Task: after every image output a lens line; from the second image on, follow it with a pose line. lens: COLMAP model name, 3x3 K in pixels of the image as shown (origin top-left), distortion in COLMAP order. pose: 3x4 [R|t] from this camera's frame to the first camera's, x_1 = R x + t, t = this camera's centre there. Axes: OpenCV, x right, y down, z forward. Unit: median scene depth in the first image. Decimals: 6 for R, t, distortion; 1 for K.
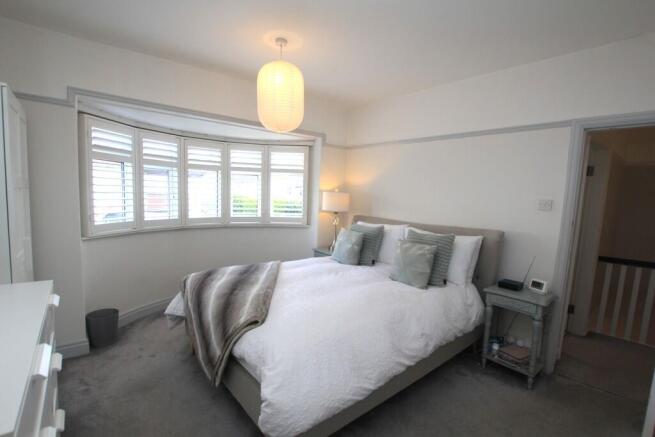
lens RADIAL K [[299.3, 0, 325.9], [0, 299.3, 221.8], [0, 0, 1]] dist [0.070881, -0.000018]
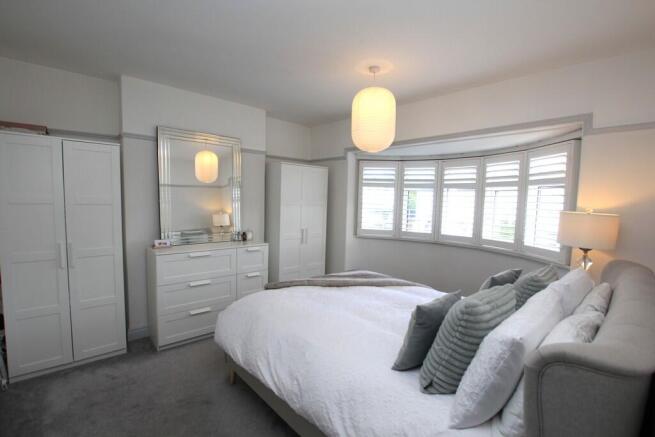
lens RADIAL K [[304.5, 0, 326.3], [0, 304.5, 224.5], [0, 0, 1]] dist [-0.030375, 0.000088]
pose [[0.097536, 0.054314, -0.993749, 0.619723], [-0.128137, 0.990884, 0.041581, -0.042558], [0.986949, 0.123280, 0.103606, 0.530801]]
